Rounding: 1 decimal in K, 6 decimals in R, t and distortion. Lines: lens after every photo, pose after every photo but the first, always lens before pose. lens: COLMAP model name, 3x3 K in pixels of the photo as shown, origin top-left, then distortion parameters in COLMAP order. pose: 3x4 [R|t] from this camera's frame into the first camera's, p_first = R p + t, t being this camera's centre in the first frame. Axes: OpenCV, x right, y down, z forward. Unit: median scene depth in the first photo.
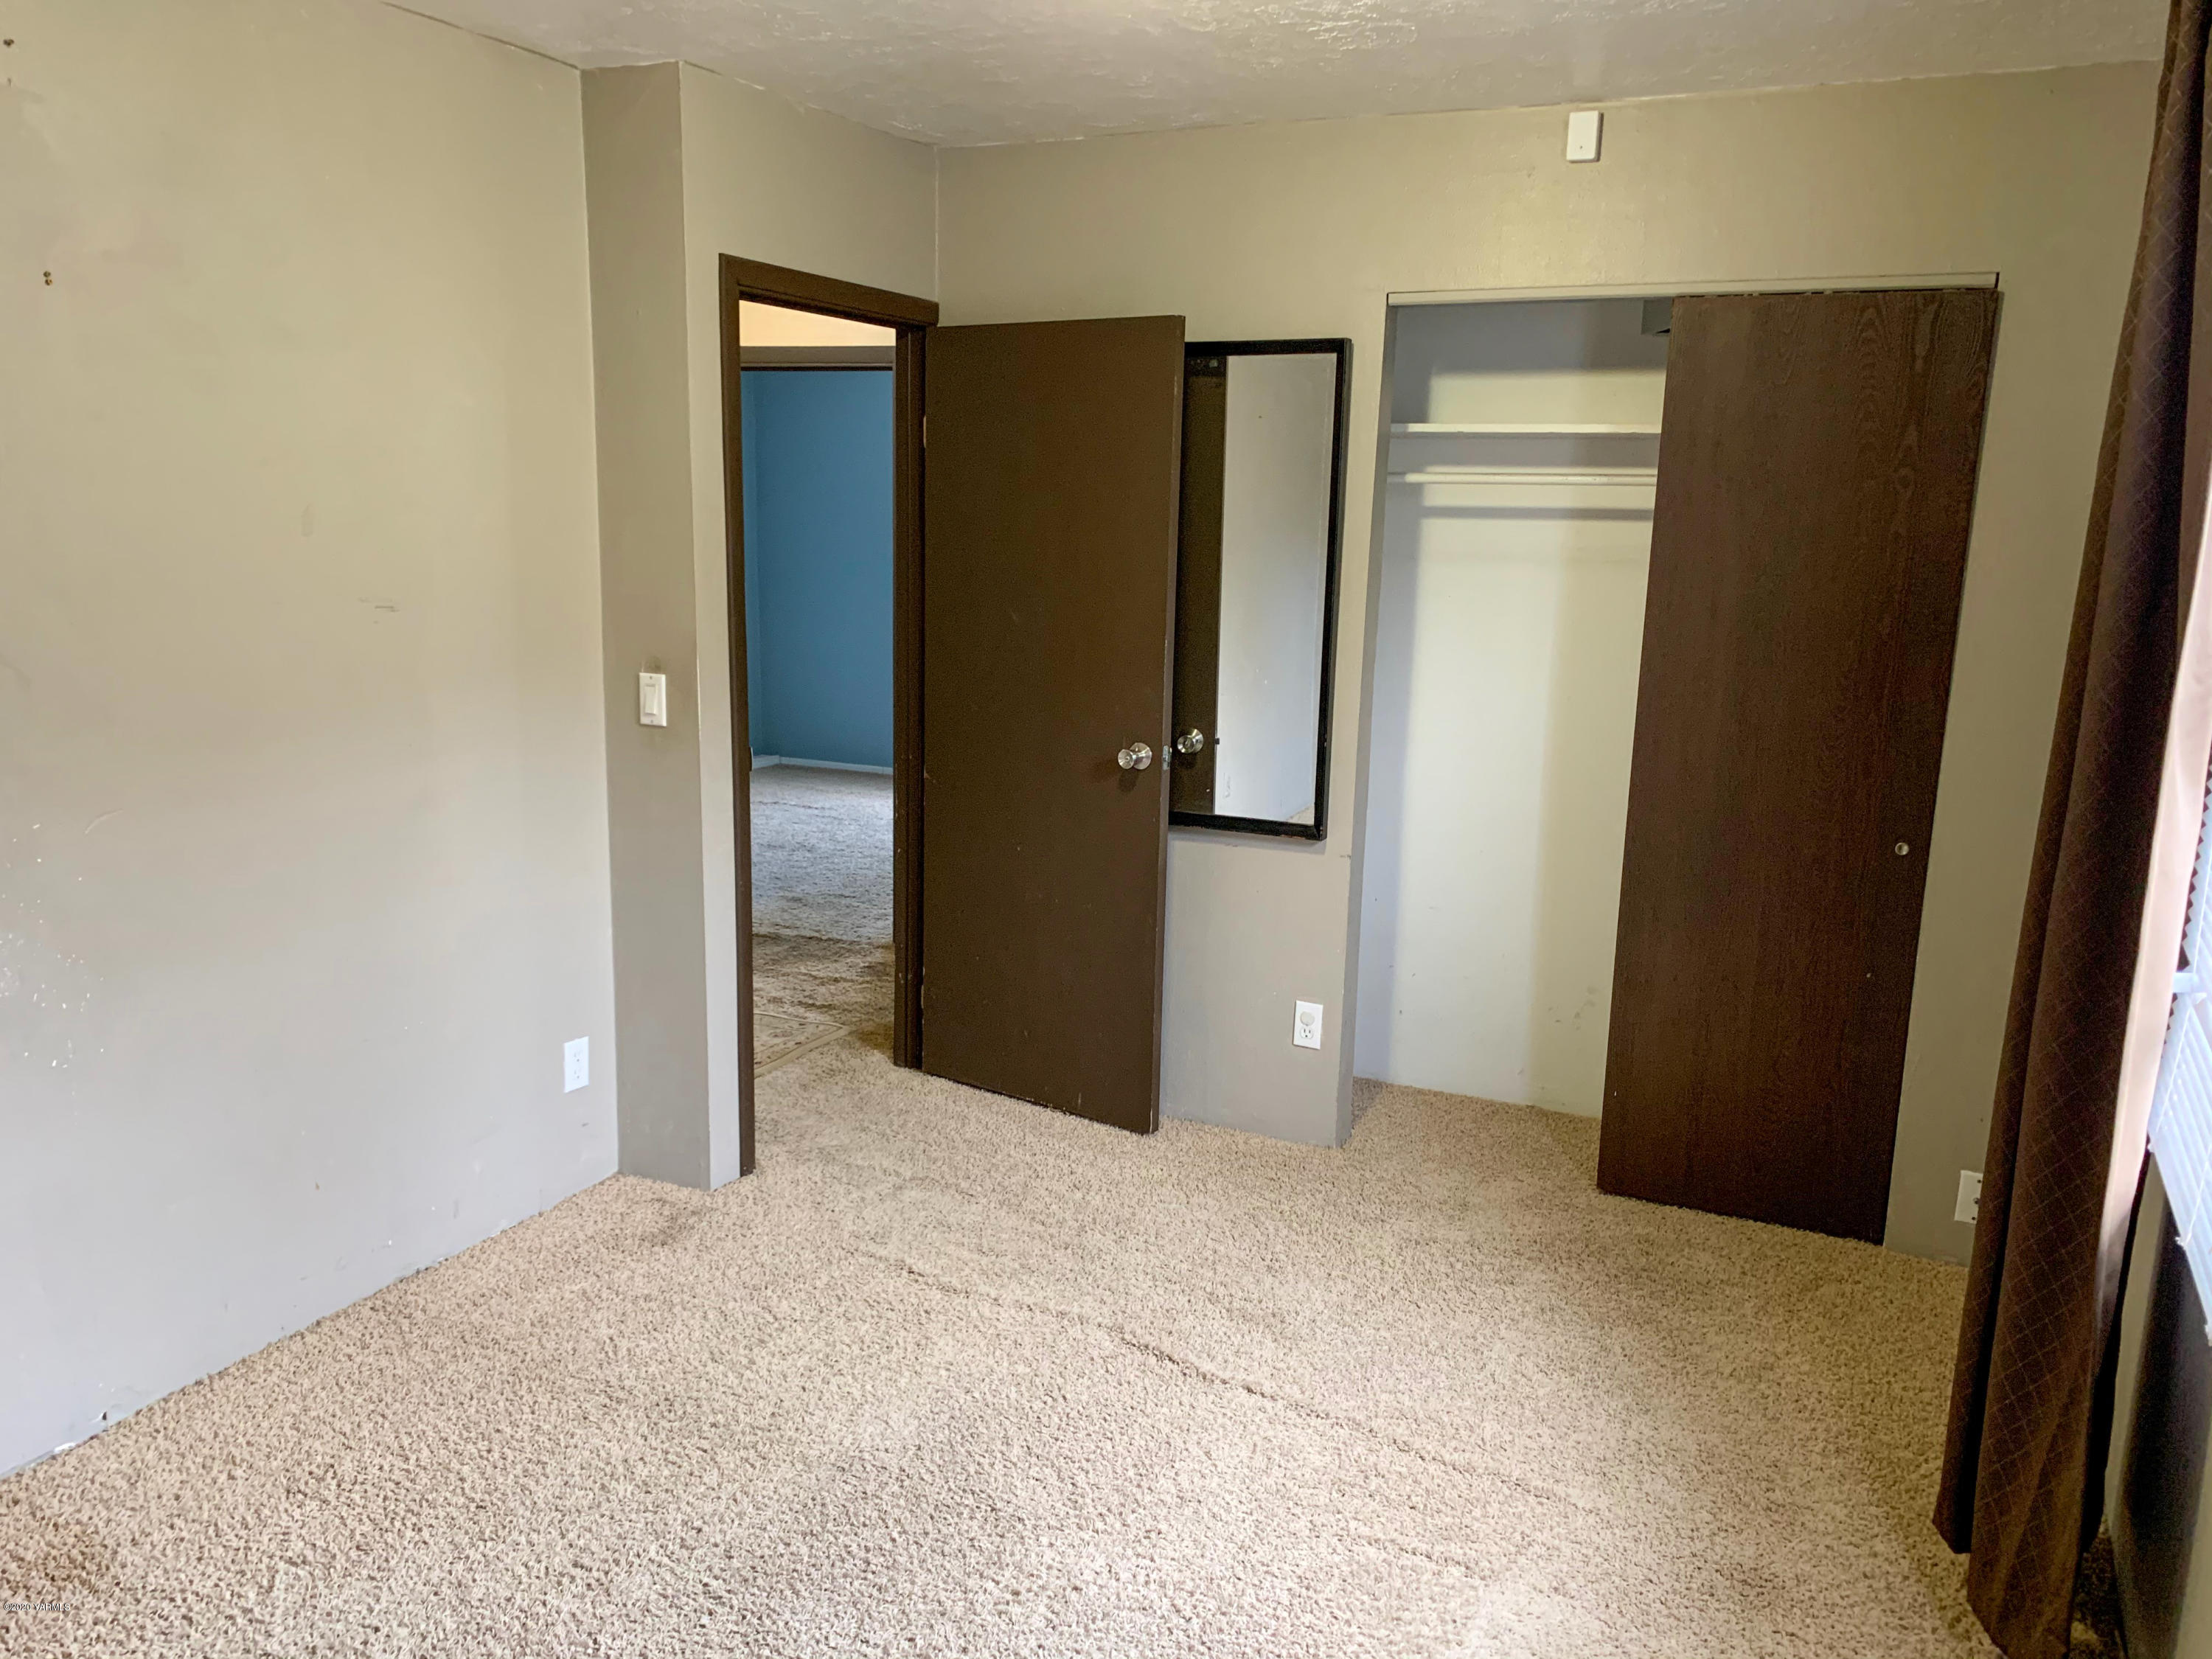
lens RADIAL K [[1654.8, 0, 1104.8], [0, 1654.8, 830.3], [0, 0, 1]] dist [0.047644, -0.075705]
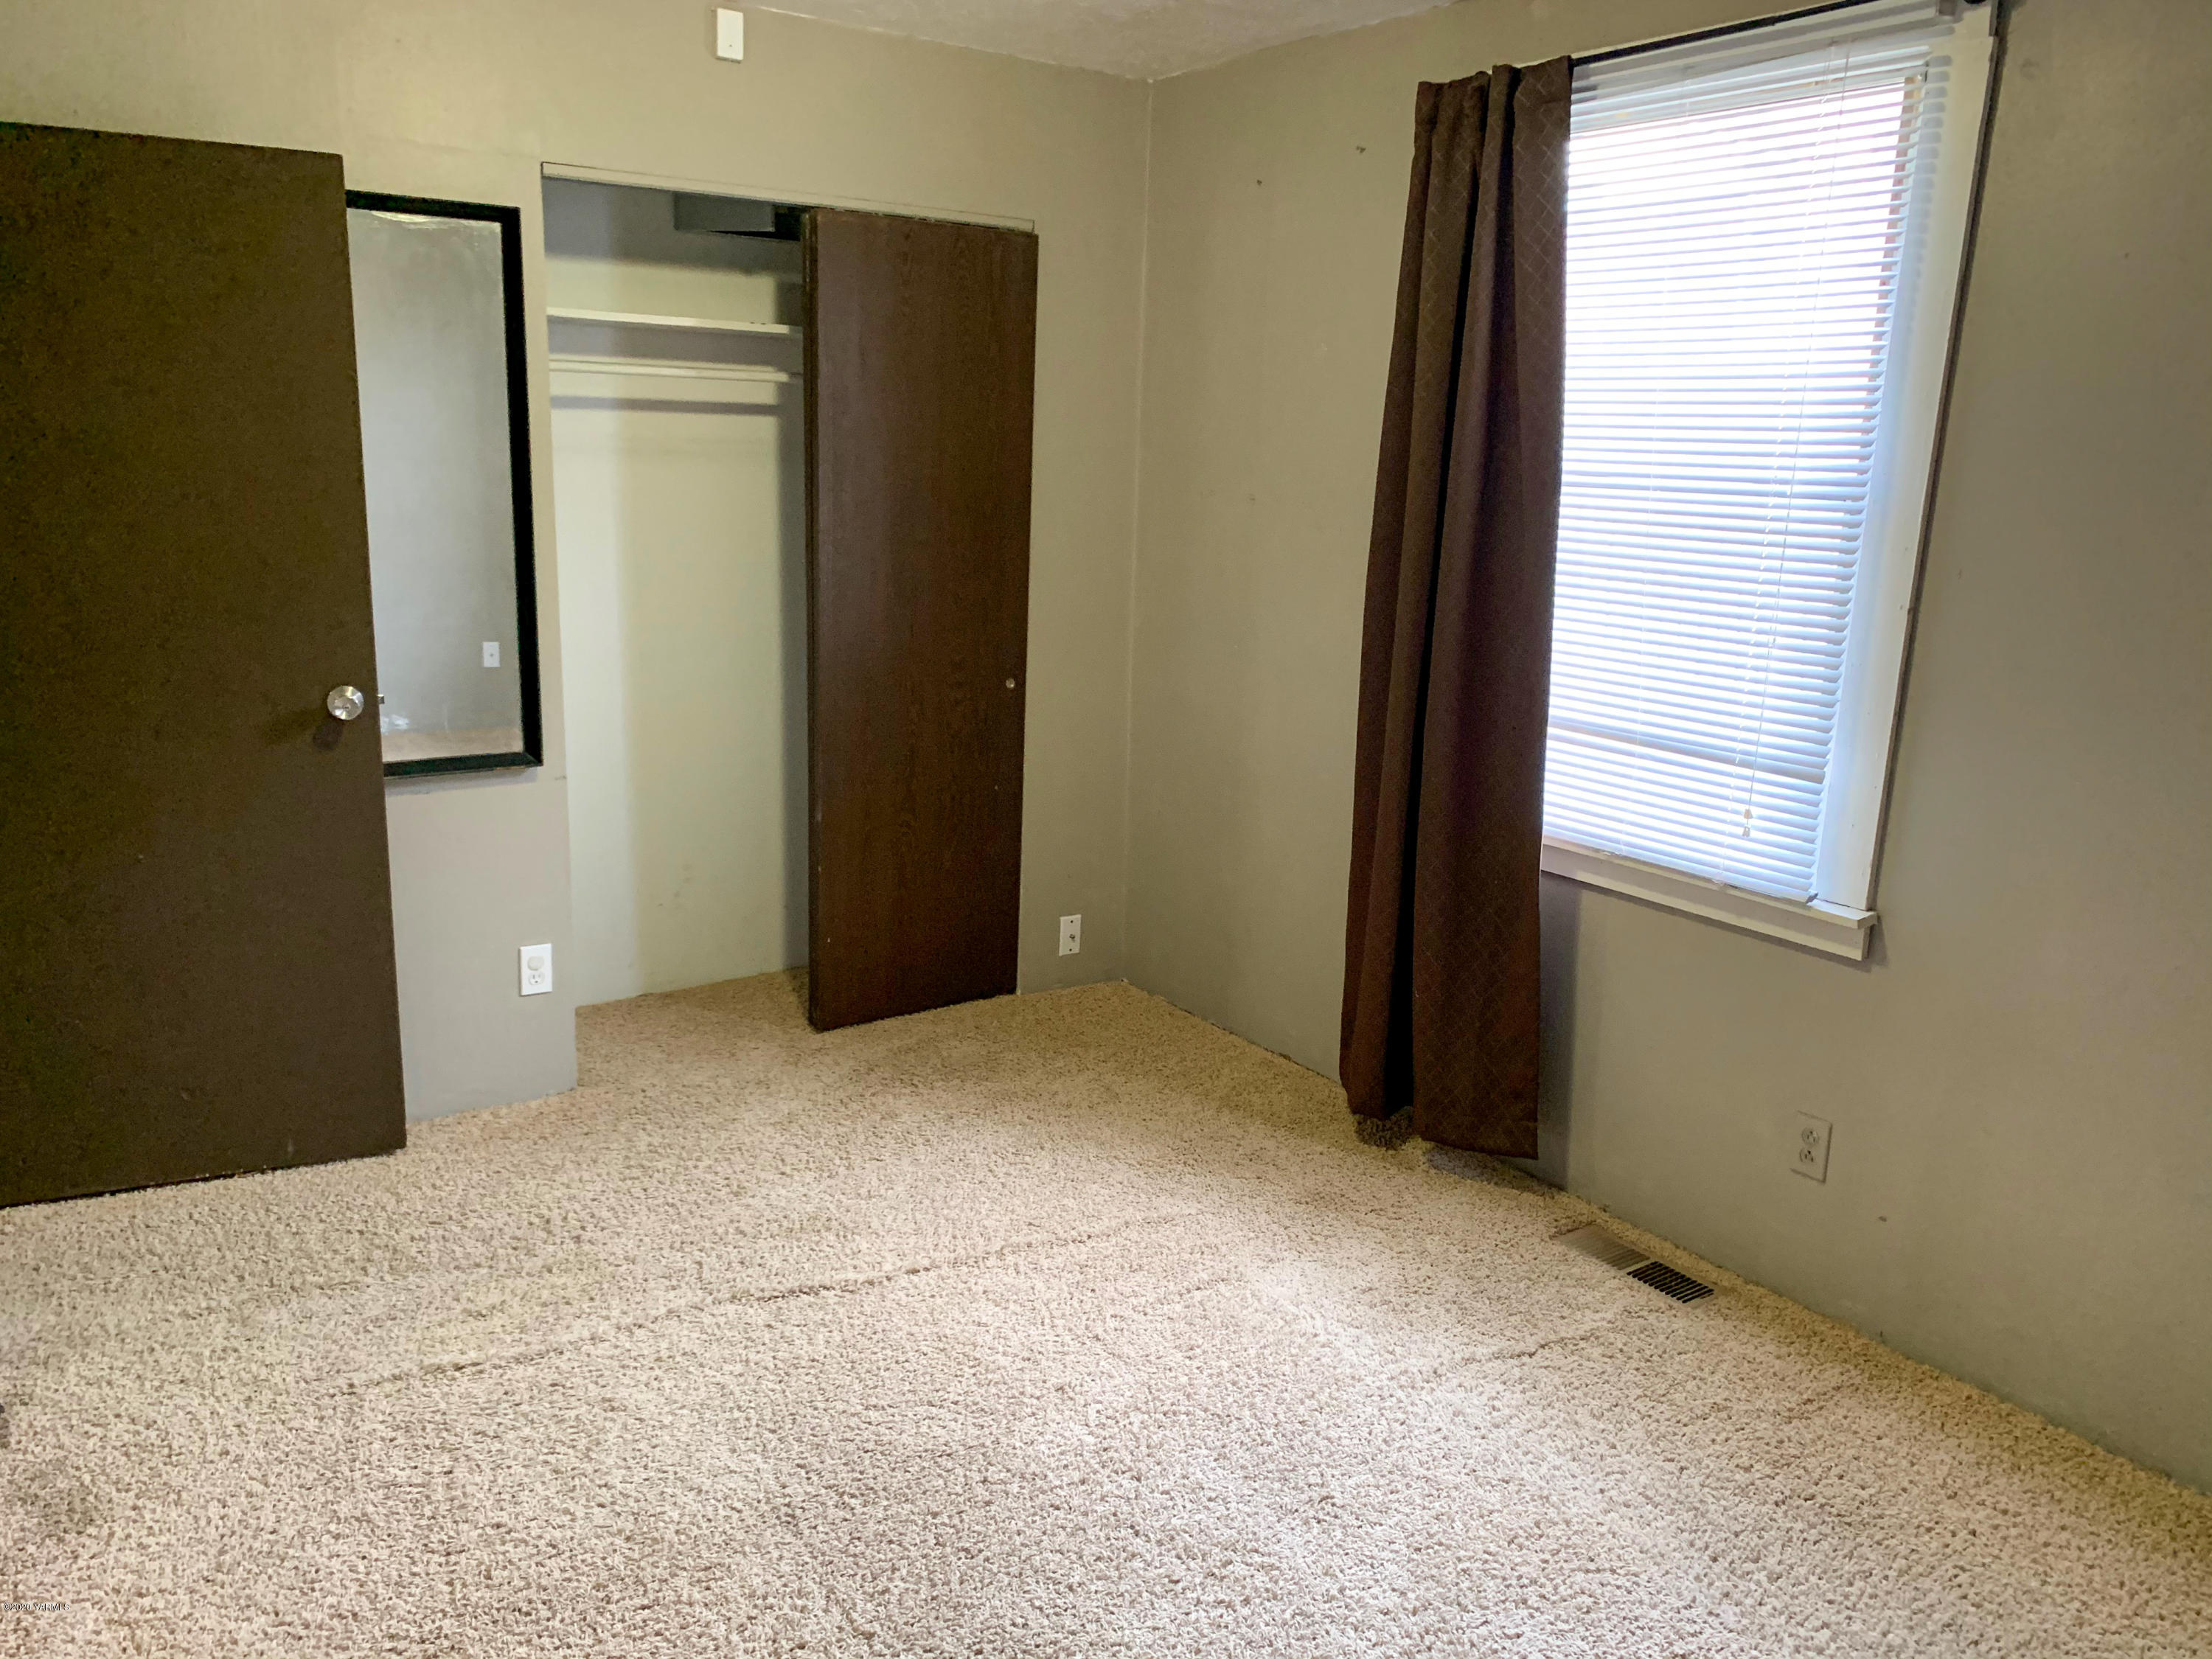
lens RADIAL K [[1661.0, 0, 1096.1], [0, 1661.0, 819.2], [0, 0, 1]] dist [0.032452, -0.042156]
pose [[0.493021, -0.204126, 0.845732, -0.611870], [0.146361, 0.977692, 0.150654, -0.071074], [-0.857618, 0.049507, 0.511899, 0.324056]]
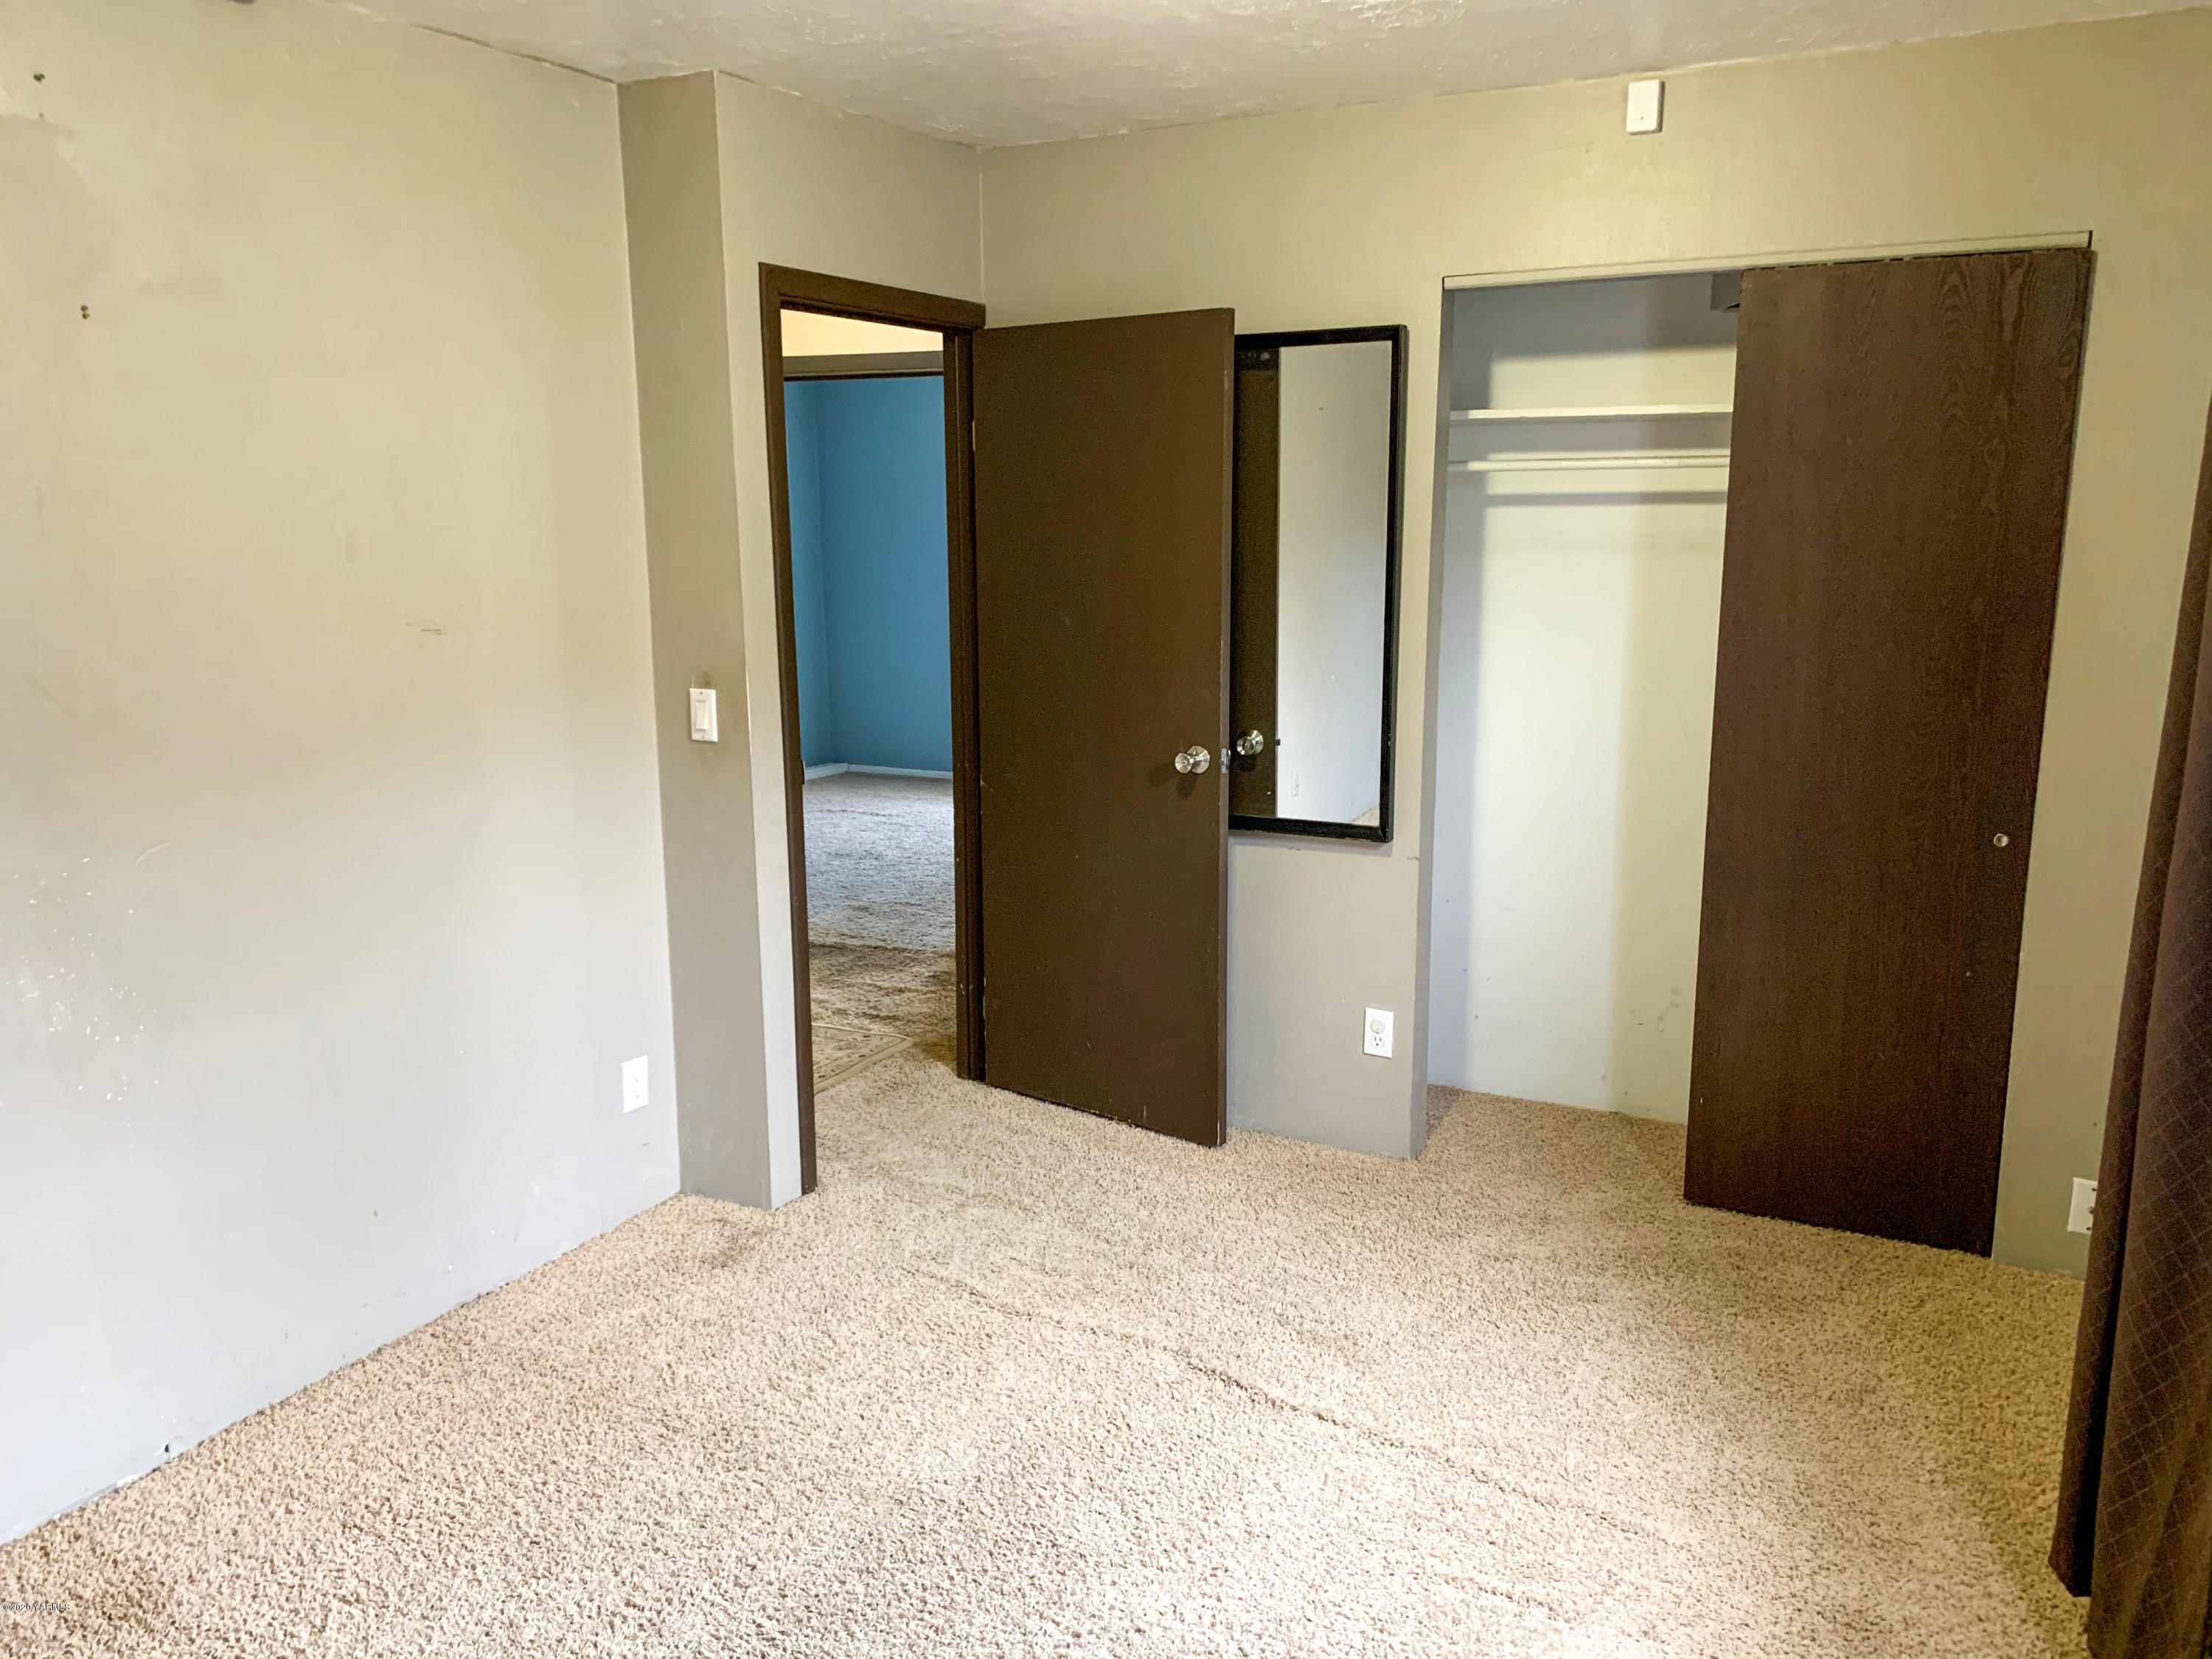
lens RADIAL K [[1661.0, 0, 1096.1], [0, 1661.0, 819.2], [0, 0, 1]] dist [0.032452, -0.042156]
pose [[0.998467, -0.021255, -0.051104, 0.012689], [0.020976, 0.999762, -0.006007, -0.006344], [0.051219, 0.004926, 0.998675, 0.023702]]
